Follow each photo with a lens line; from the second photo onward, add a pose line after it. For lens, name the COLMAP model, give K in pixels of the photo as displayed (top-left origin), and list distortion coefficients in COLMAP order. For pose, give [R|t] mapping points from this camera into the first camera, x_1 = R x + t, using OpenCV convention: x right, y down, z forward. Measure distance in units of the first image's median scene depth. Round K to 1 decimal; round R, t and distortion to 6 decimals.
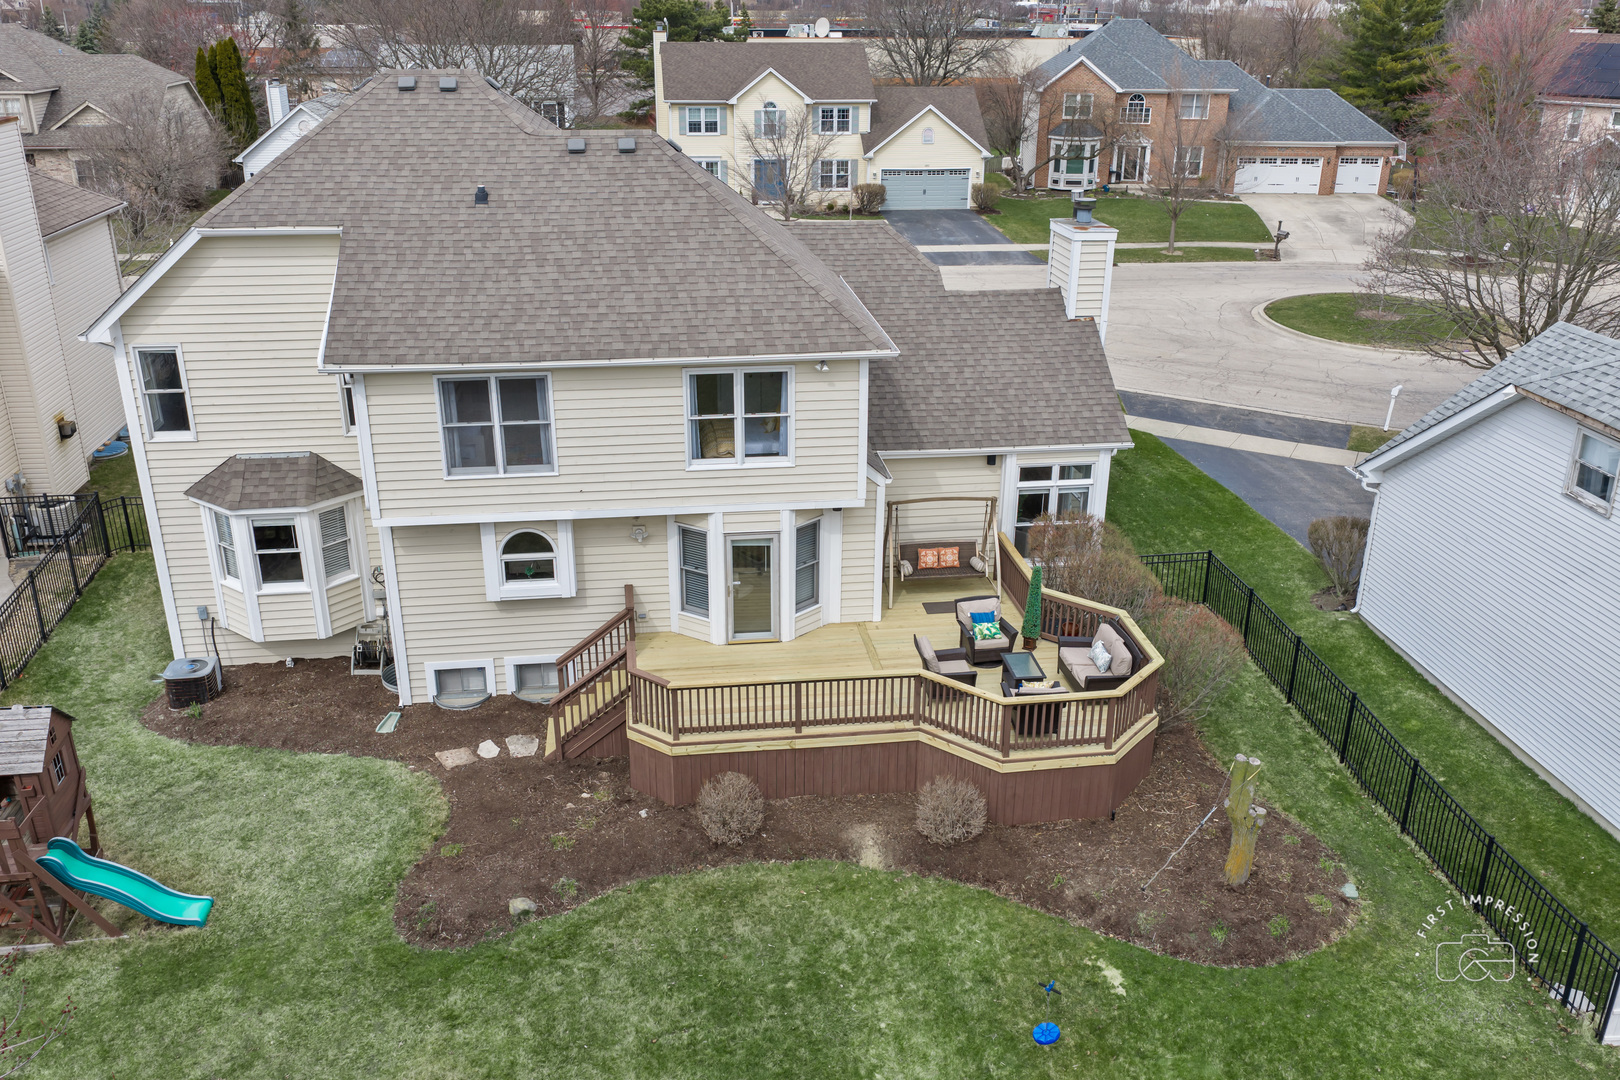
lens RADIAL K [[1336.8, 0, 818.3], [0, 1336.8, 513.8], [0, 0, 1]] dist [0.019938, -0.039990]
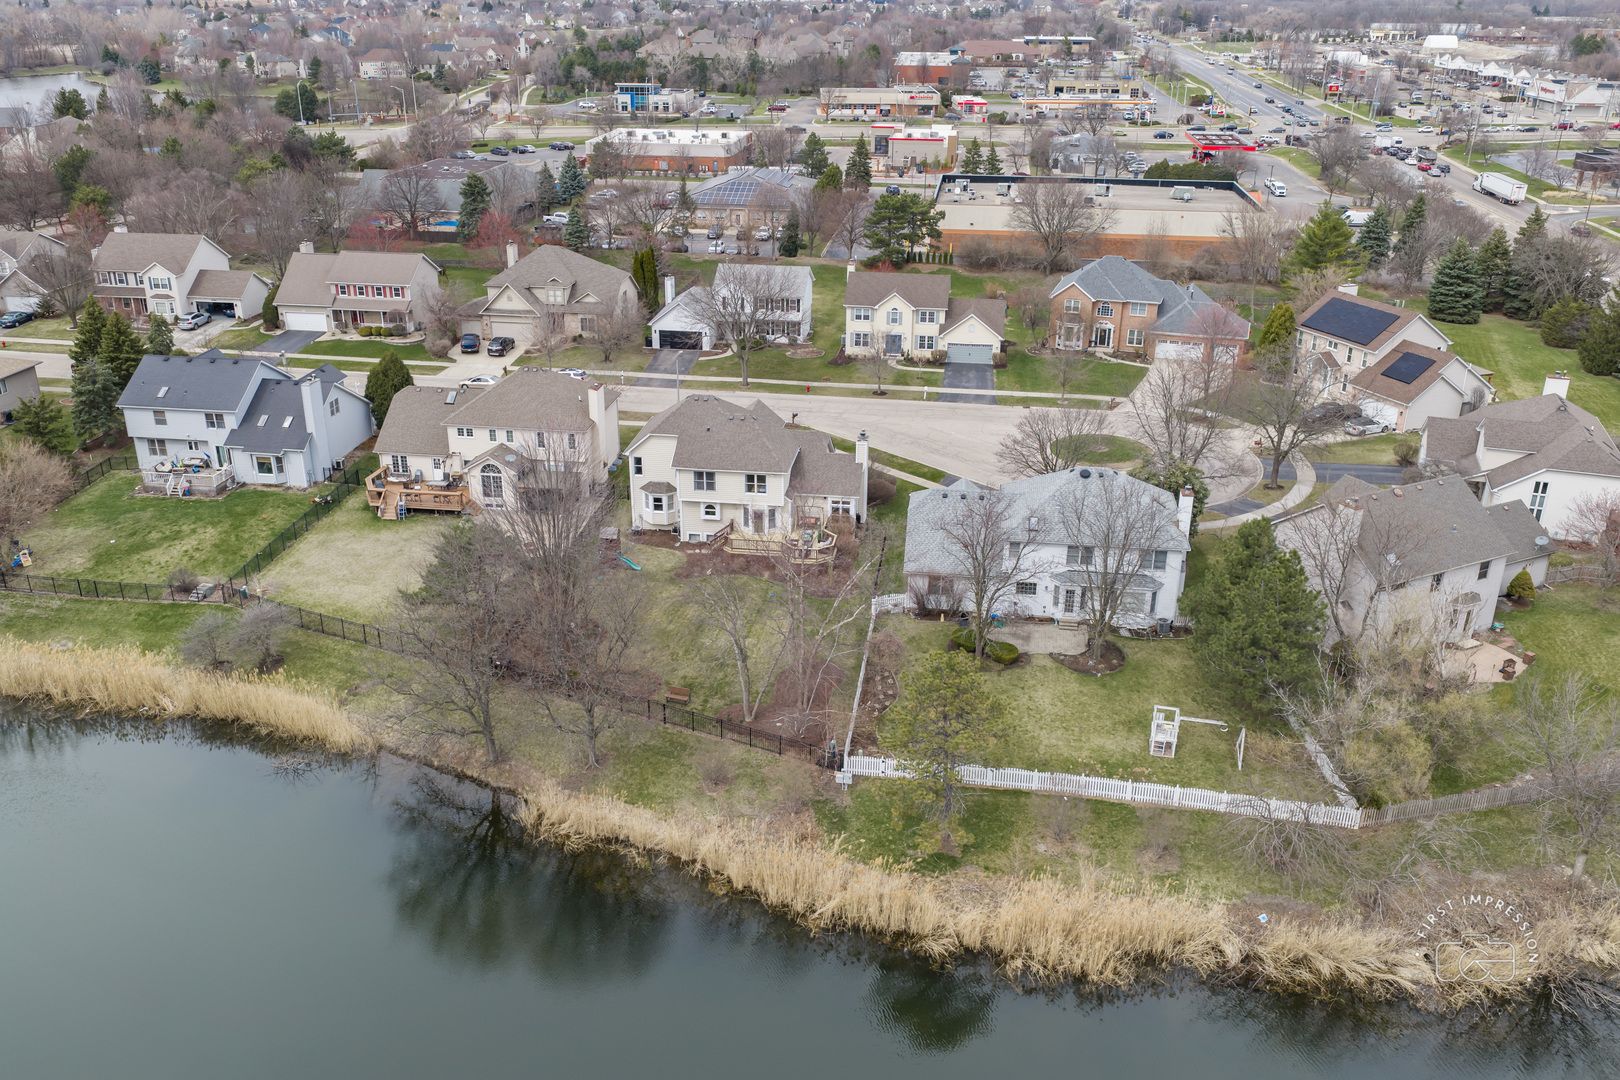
lens RADIAL K [[1336.8, 0, 818.3], [0, 1336.8, 513.8], [0, 0, 1]] dist [0.019938, -0.039990]
pose [[0.964857, 0.099324, -0.243282, 1.229347], [-0.096970, 0.995052, 0.021660, -0.088262], [0.244229, 0.002692, 0.969714, -3.271651]]
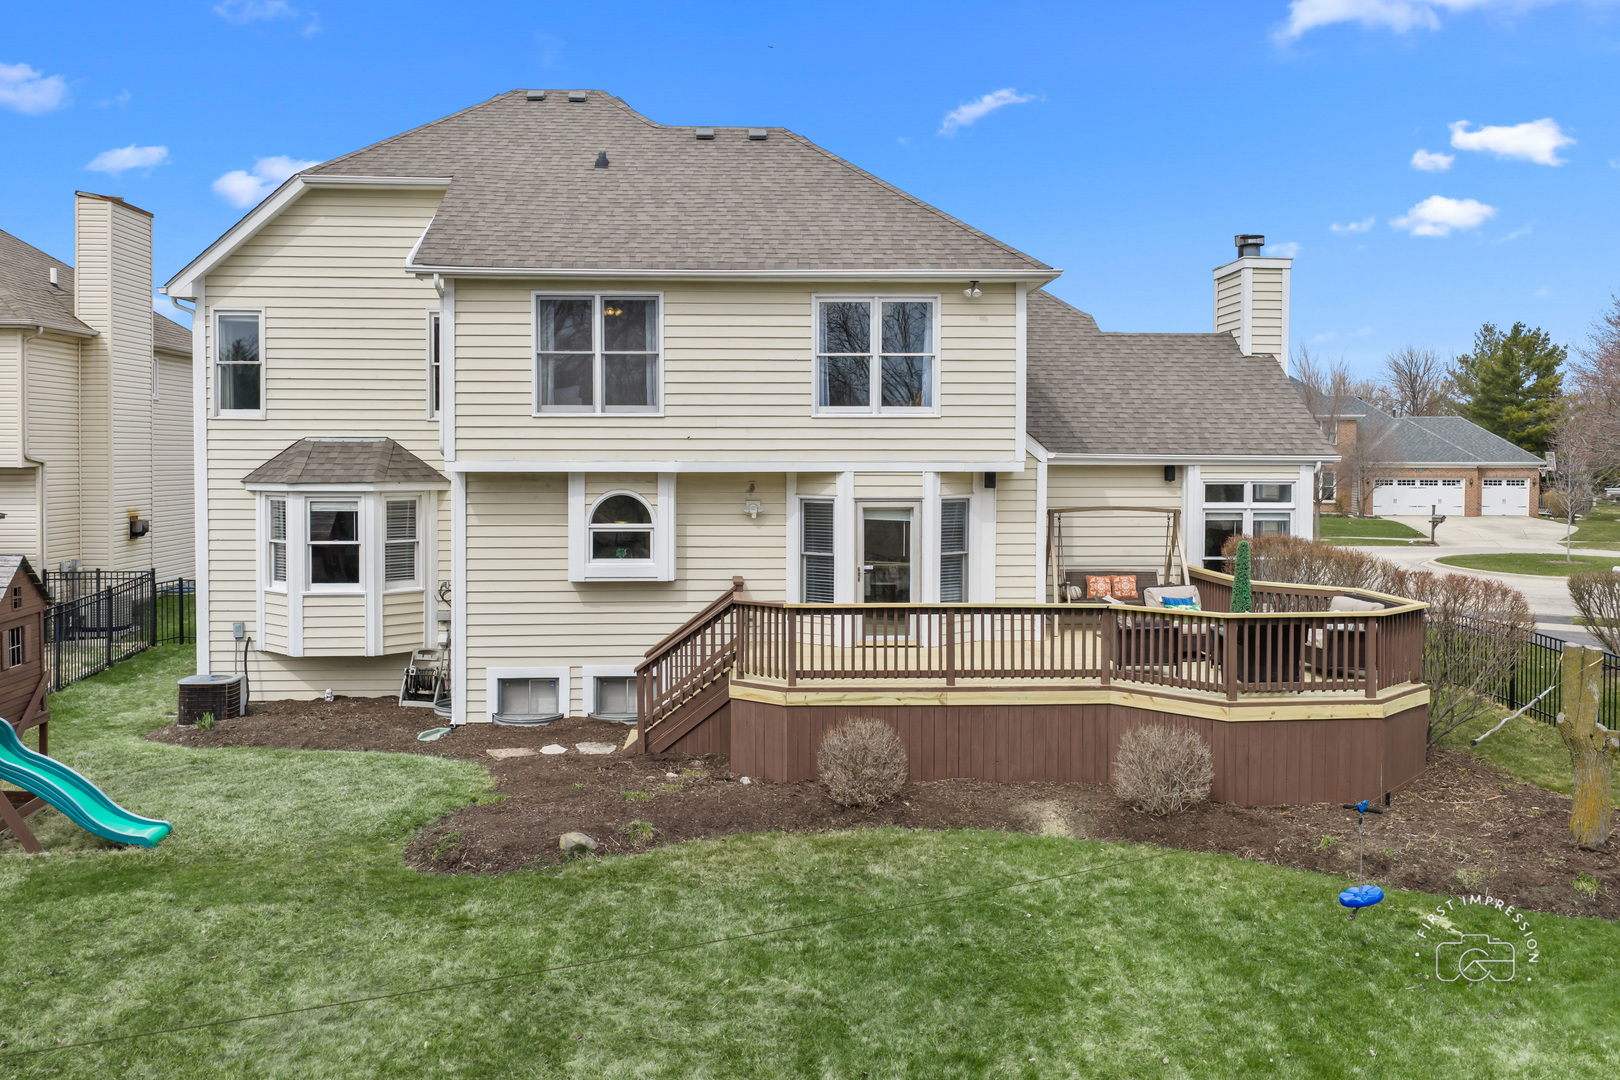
lens RADIAL K [[1336.8, 0, 818.3], [0, 1336.8, 513.8], [0, 0, 1]] dist [0.019938, -0.039990]
pose [[0.996827, -0.002671, -0.079557, -0.027074], [-0.025601, 0.935579, -0.352189, 0.316835], [0.075372, 0.353108, 0.932542, 0.224870]]
